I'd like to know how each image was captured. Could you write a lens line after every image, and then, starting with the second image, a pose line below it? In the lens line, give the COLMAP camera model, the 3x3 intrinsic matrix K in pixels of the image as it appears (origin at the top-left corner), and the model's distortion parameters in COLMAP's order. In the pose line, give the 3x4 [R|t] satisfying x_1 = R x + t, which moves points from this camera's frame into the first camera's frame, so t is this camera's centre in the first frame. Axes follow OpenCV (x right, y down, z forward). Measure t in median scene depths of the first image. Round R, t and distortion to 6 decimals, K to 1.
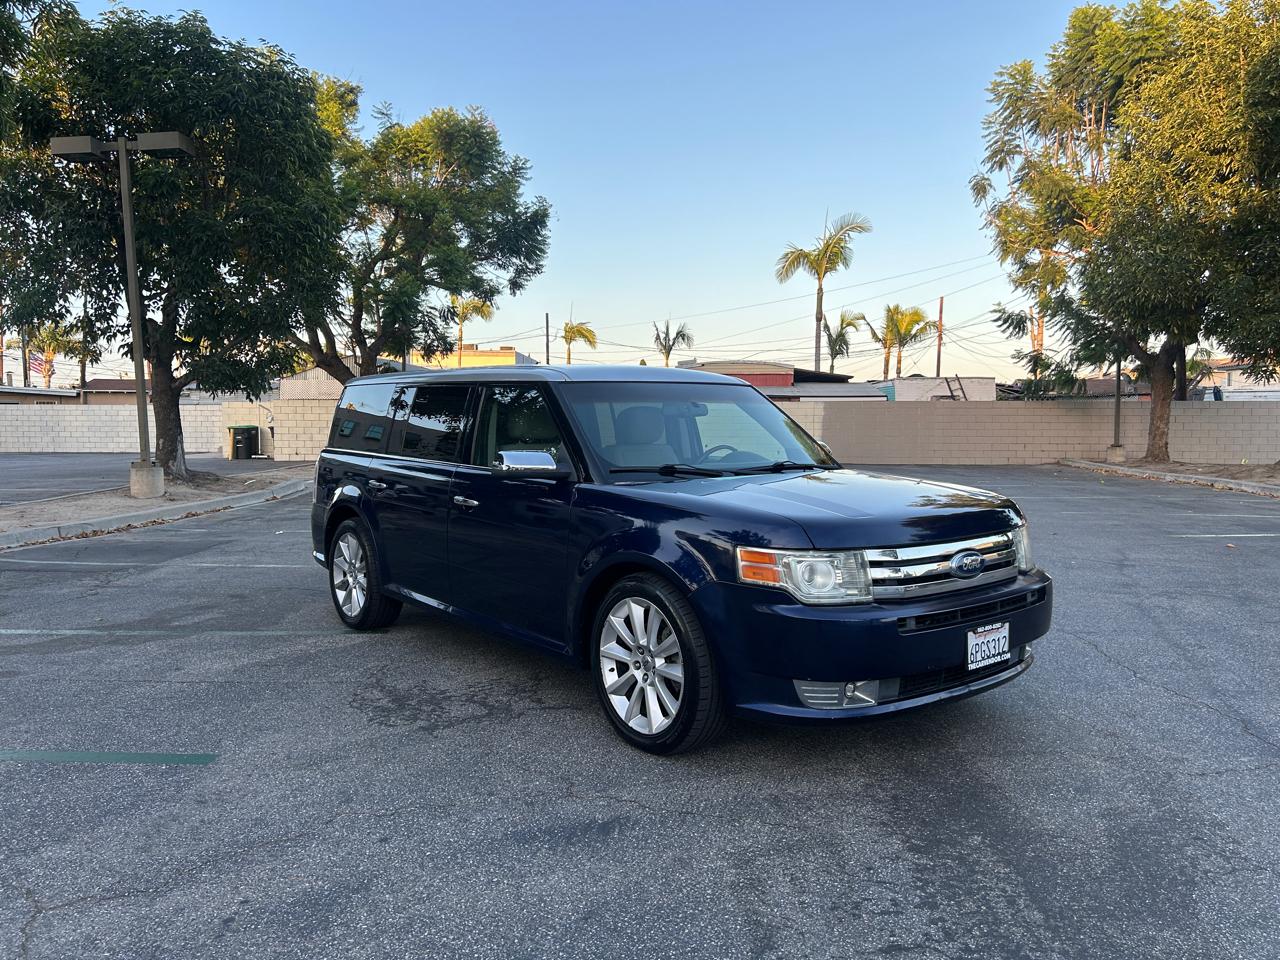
lens RADIAL K [[958.8, 0, 632.0], [0, 958.8, 477.0], [0, 0, 1]] dist [0.056864, -0.064550]
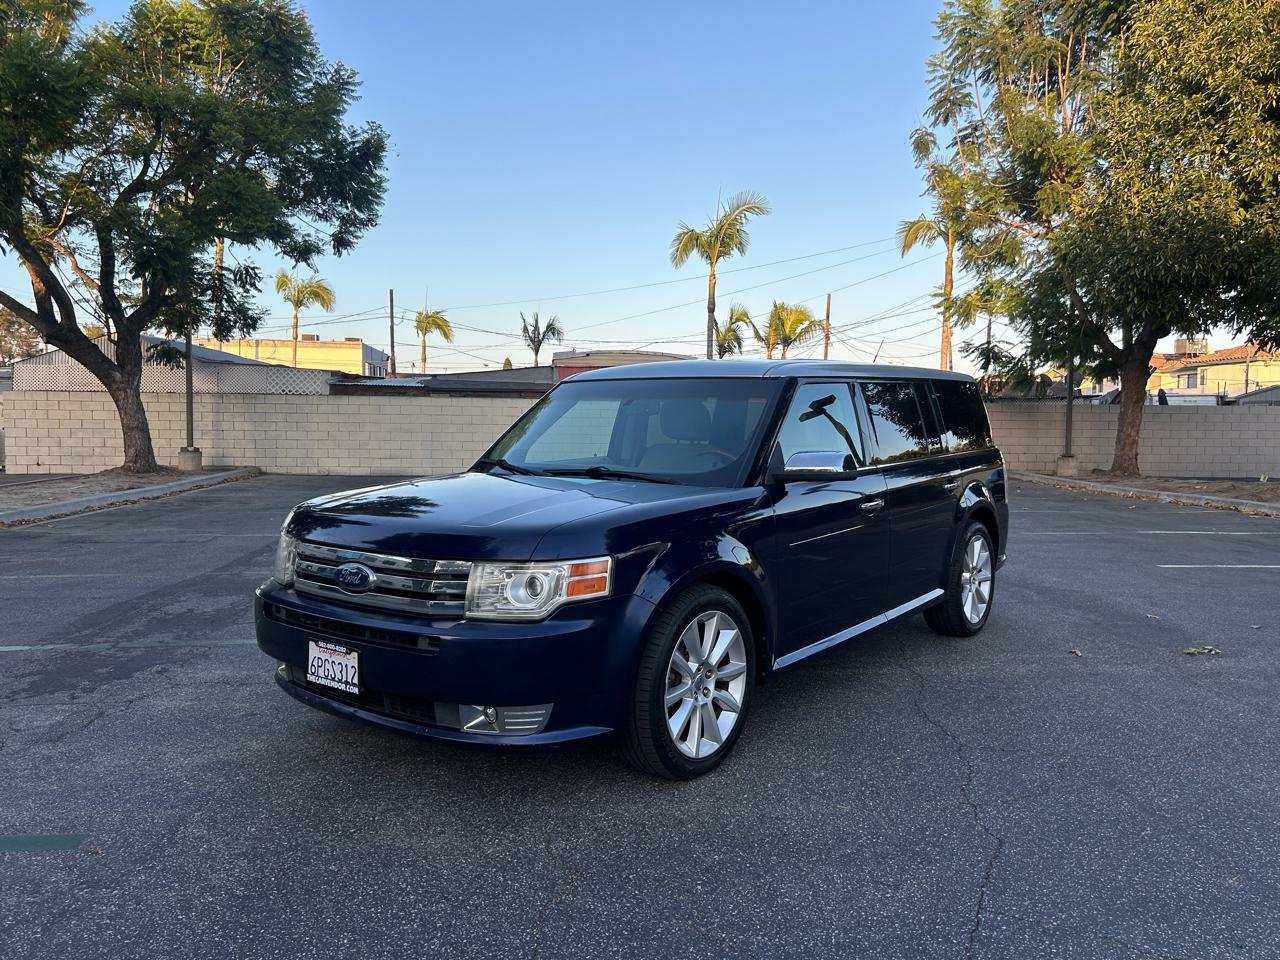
lens RADIAL K [[958.8, 0, 651.3], [0, 958.8, 483.7], [0, 0, 1]] dist [0.056864, -0.064550]
pose [[0.987195, -0.003244, 0.159485, -0.002655], [0.002621, 0.999988, 0.004114, -0.012584], [-0.159496, -0.003643, 0.987192, 0.218348]]
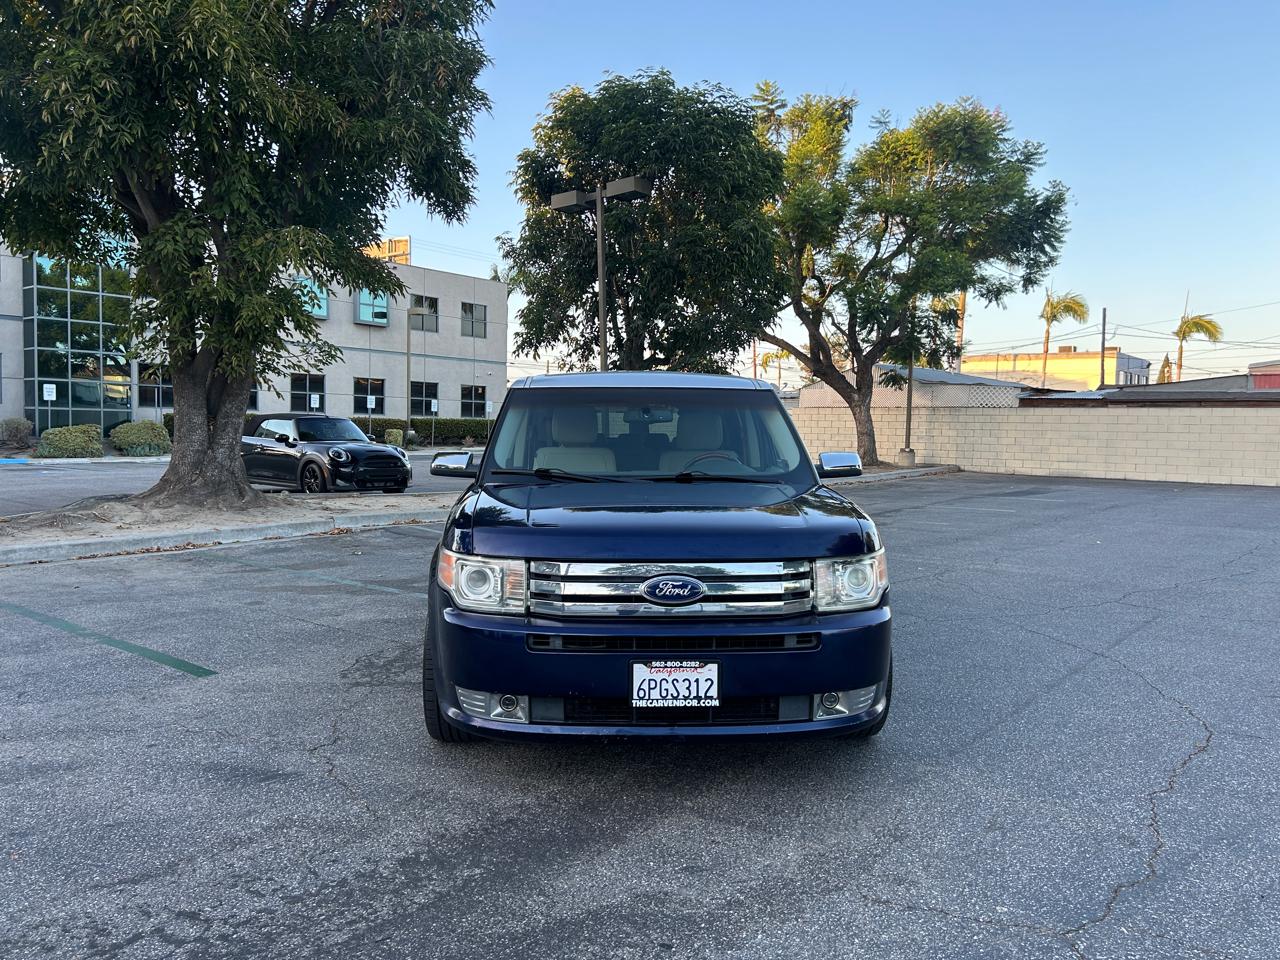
lens RADIAL K [[958.8, 0, 632.9], [0, 958.8, 479.3], [0, 0, 1]] dist [0.056864, -0.064550]
pose [[0.809383, 0.043283, -0.585684, 0.124978], [-0.046717, 0.998865, 0.009256, -0.002540], [0.585420, 0.019870, 0.810486, 0.040214]]
